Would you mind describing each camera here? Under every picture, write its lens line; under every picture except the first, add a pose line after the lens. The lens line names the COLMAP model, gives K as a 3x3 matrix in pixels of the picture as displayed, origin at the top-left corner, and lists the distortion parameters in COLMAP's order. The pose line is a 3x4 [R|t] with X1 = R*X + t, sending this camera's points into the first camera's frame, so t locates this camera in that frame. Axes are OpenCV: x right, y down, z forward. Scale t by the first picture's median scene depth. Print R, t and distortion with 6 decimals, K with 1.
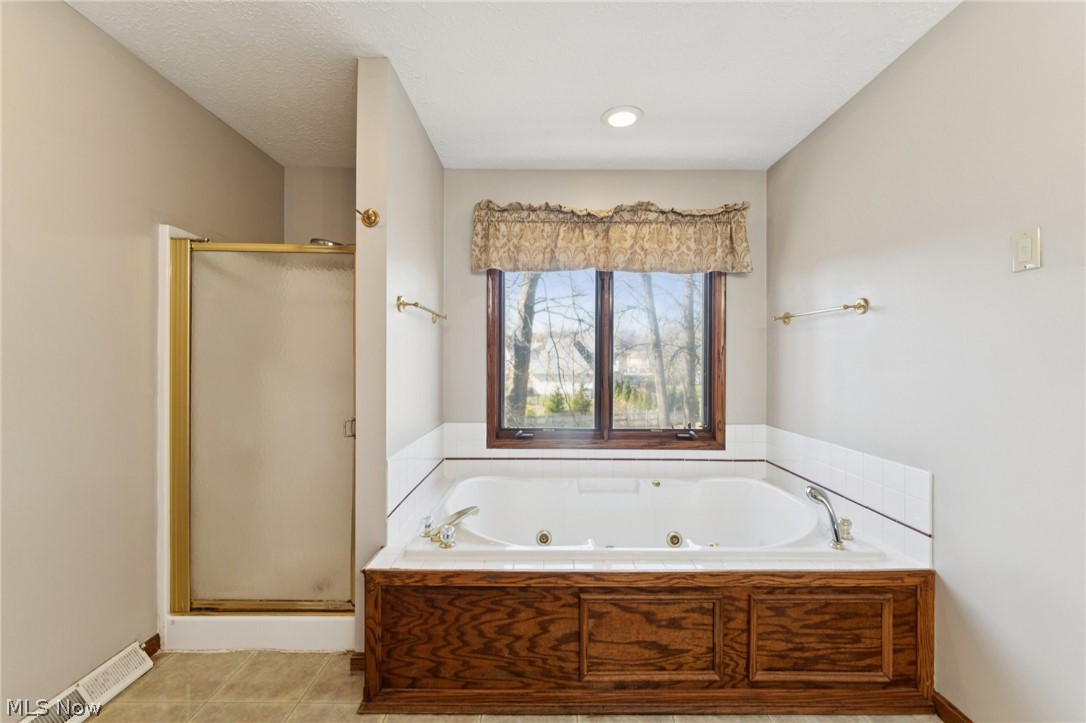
lens RADIAL K [[433.7, 0, 548.7], [0, 433.7, 361.8], [0, 0, 1]] dist [-0.001414, -0.000608]
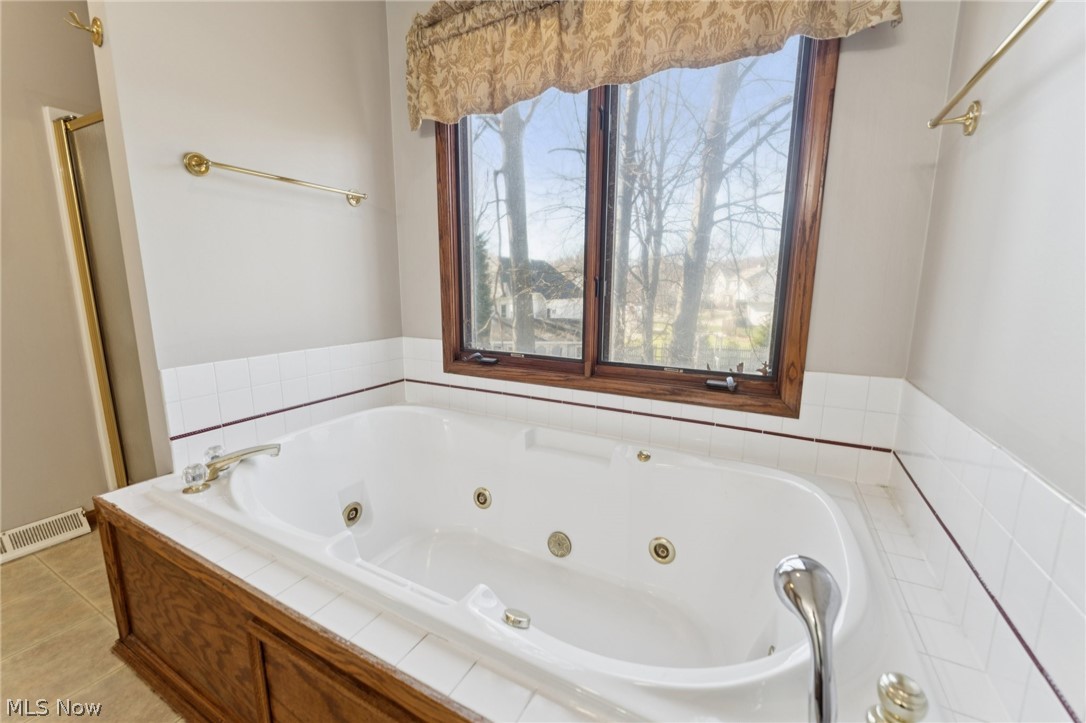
lens RADIAL K [[433.7, 0, 537.3], [0, 433.7, 360.8], [0, 0, 1]] dist [-0.001414, -0.000608]
pose [[0.878849, 0.082394, -0.469932, 0.372865], [-0.004467, 0.986353, 0.164585, 0.049902], [0.477079, -0.142546, 0.867223, 0.407112]]
